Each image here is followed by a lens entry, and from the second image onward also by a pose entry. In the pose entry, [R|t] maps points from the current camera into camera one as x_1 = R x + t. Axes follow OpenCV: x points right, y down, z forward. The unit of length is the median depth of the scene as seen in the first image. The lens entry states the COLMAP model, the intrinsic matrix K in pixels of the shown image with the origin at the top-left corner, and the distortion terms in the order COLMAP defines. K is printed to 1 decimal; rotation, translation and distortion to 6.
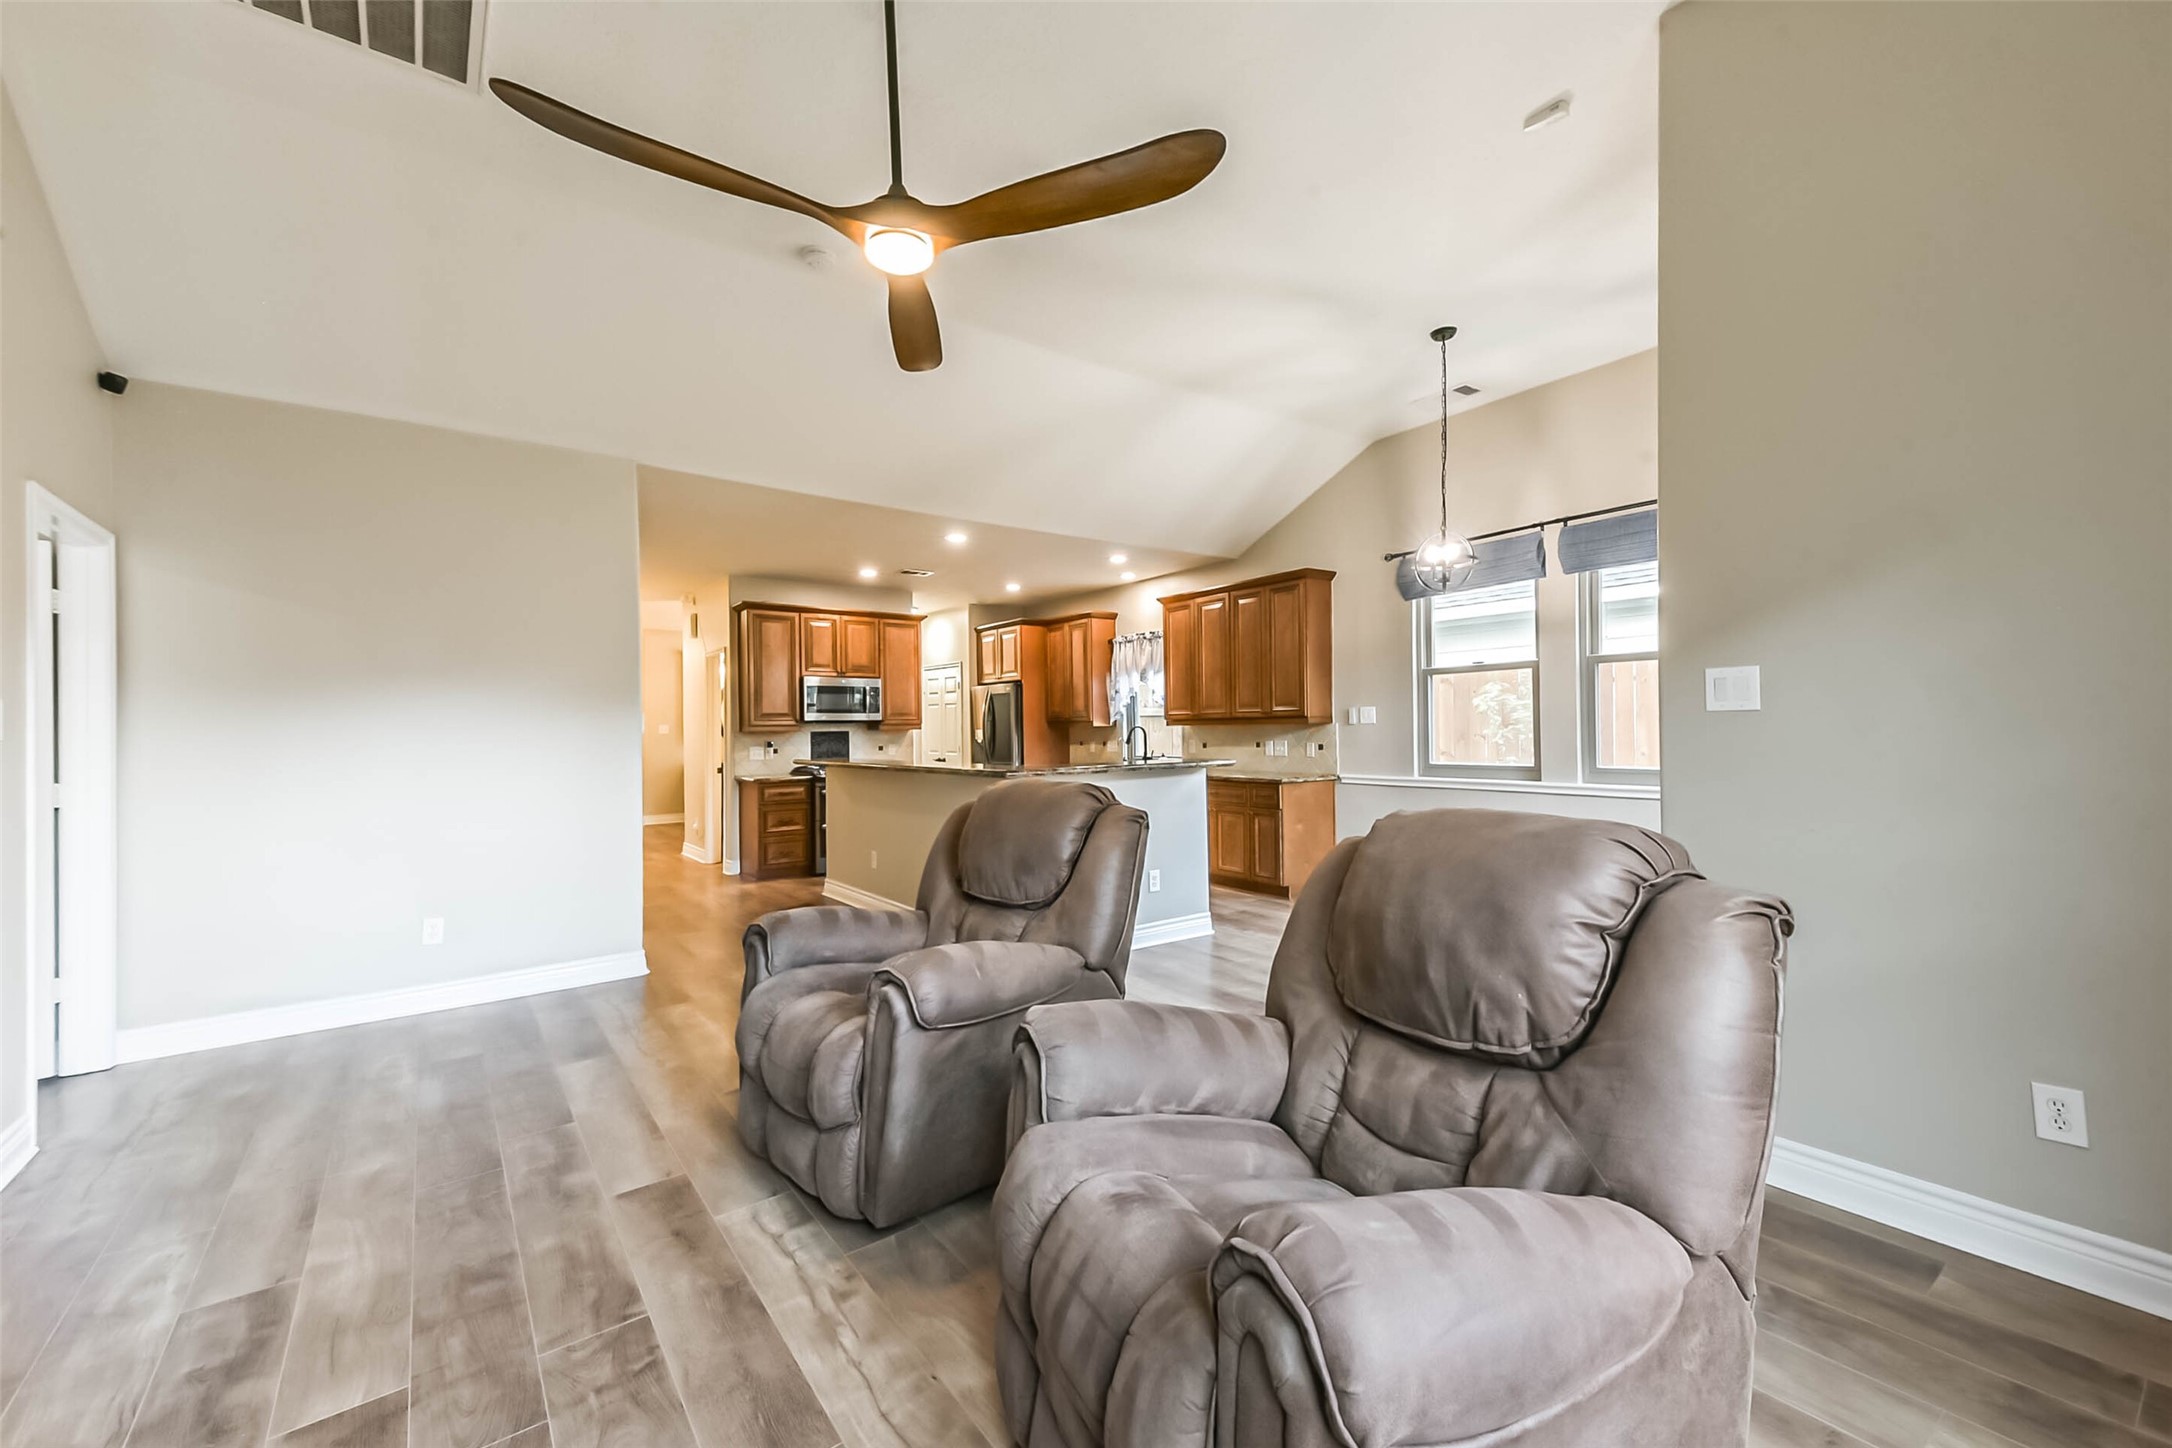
lens RADIAL K [[829.2, 0, 1094.2], [0, 829.2, 726.9], [0, 0, 1]] dist [0.000461, -0.000058]
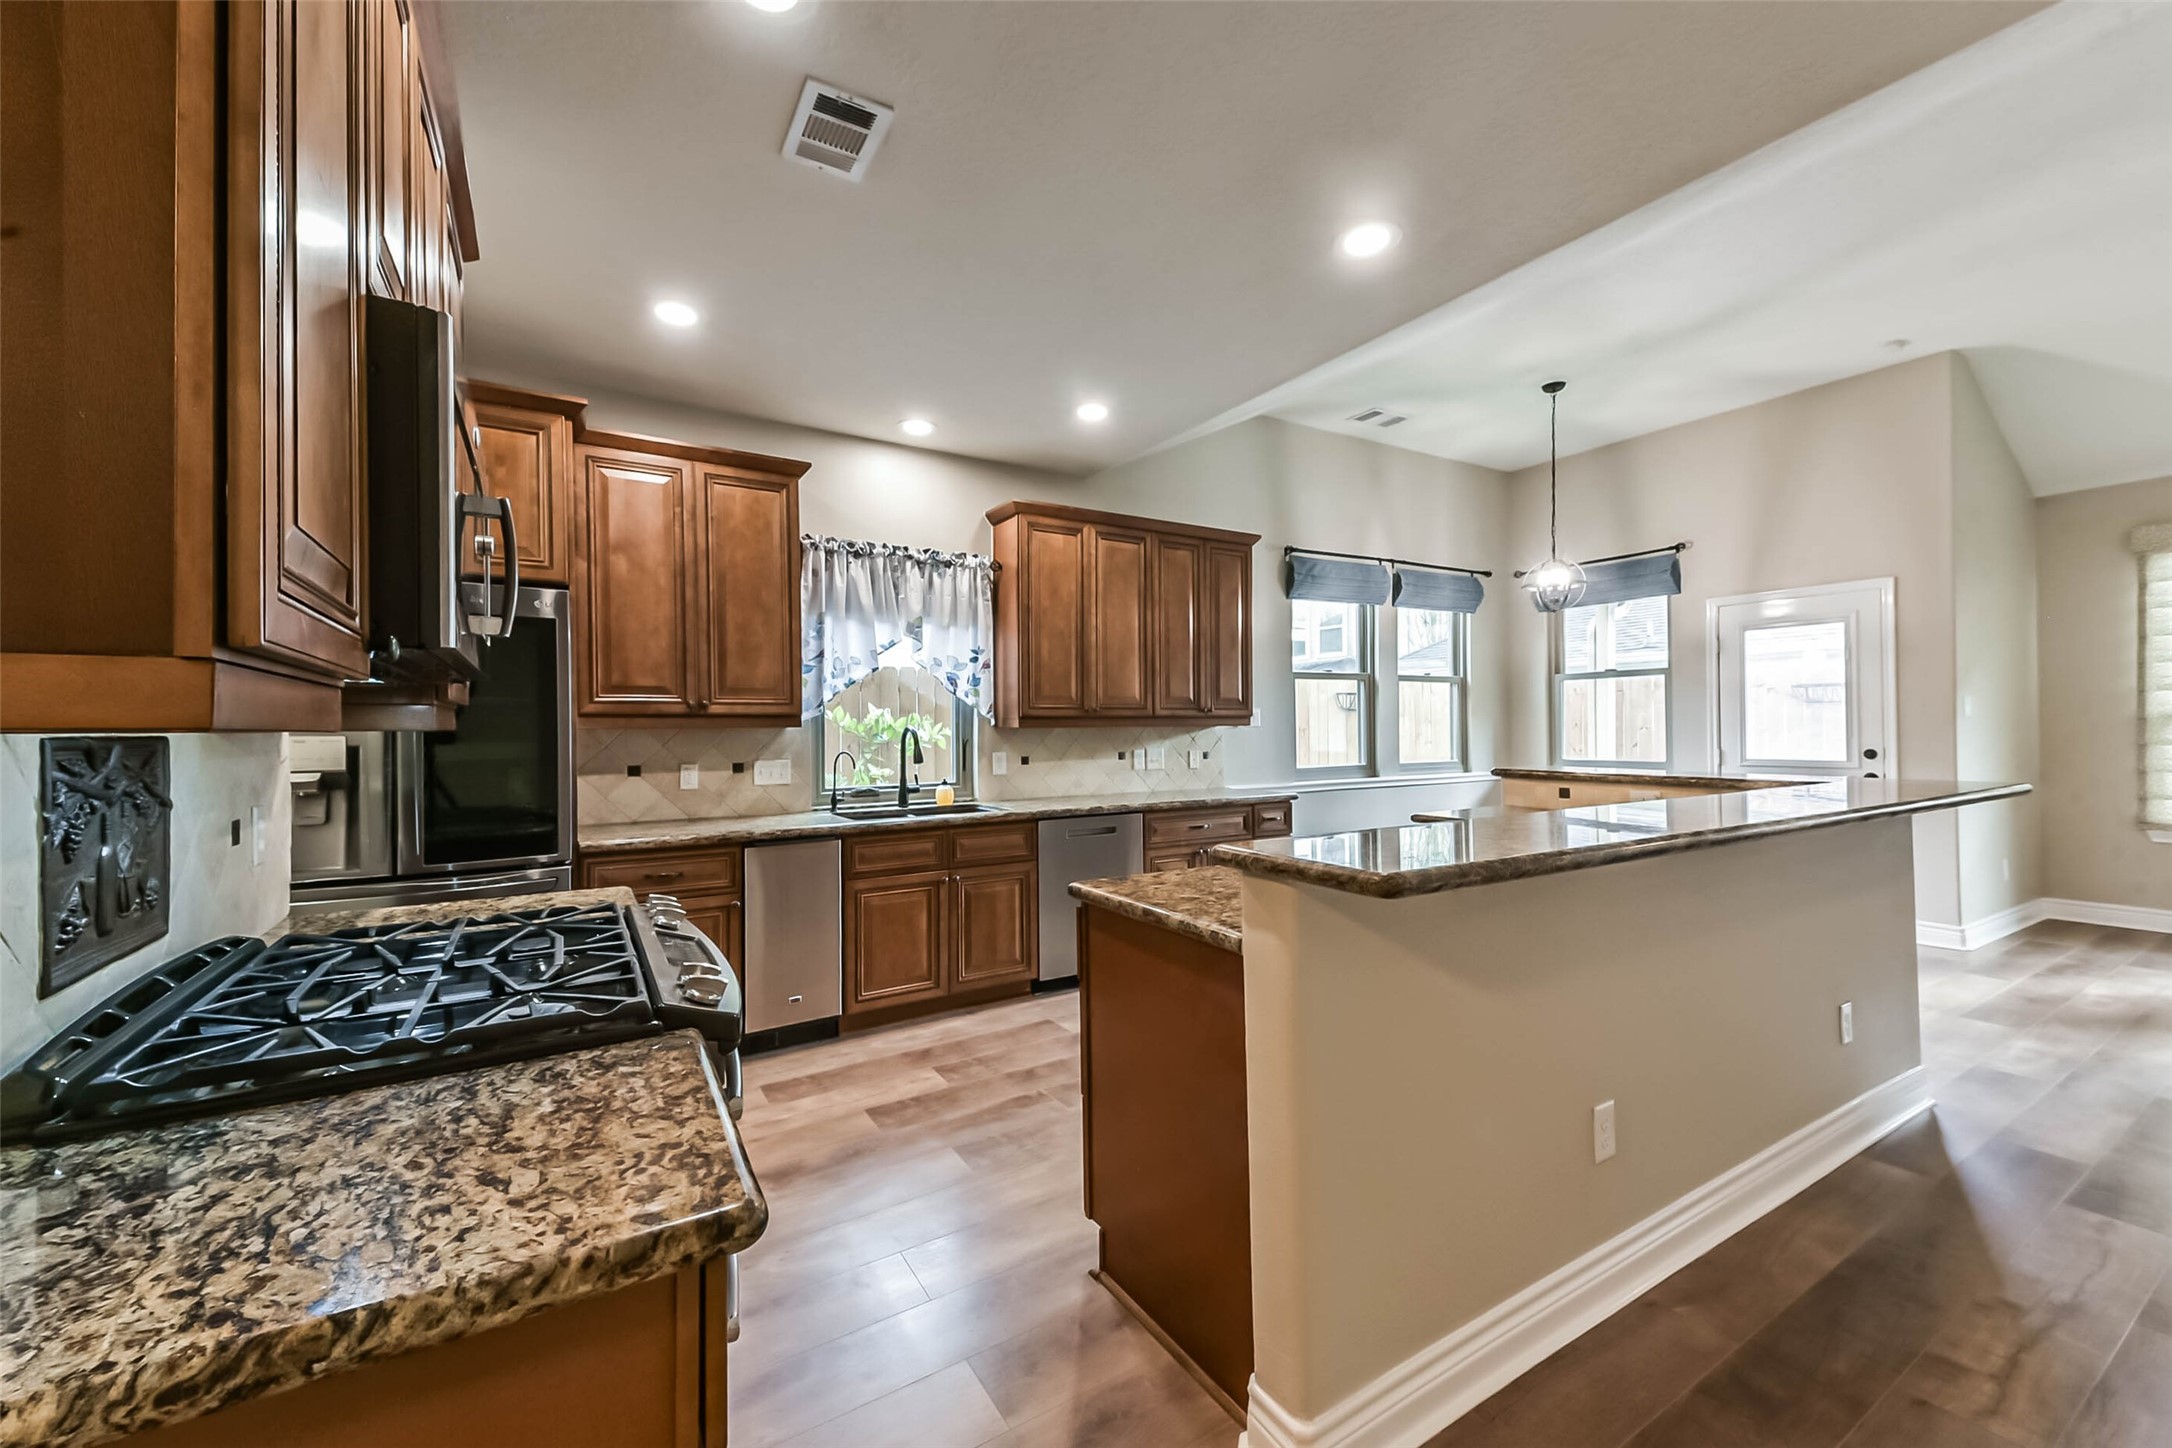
lens RADIAL K [[859.1, 0, 1086.0], [0, 859.1, 724.0], [0, 0, 1]] dist [0.095978, -0.000339]
pose [[0.088831, 0.015557, 0.995925, -1.500809], [0.005405, 0.999856, -0.016101, 0.017511], [-0.996032, 0.006813, 0.088734, 2.715315]]
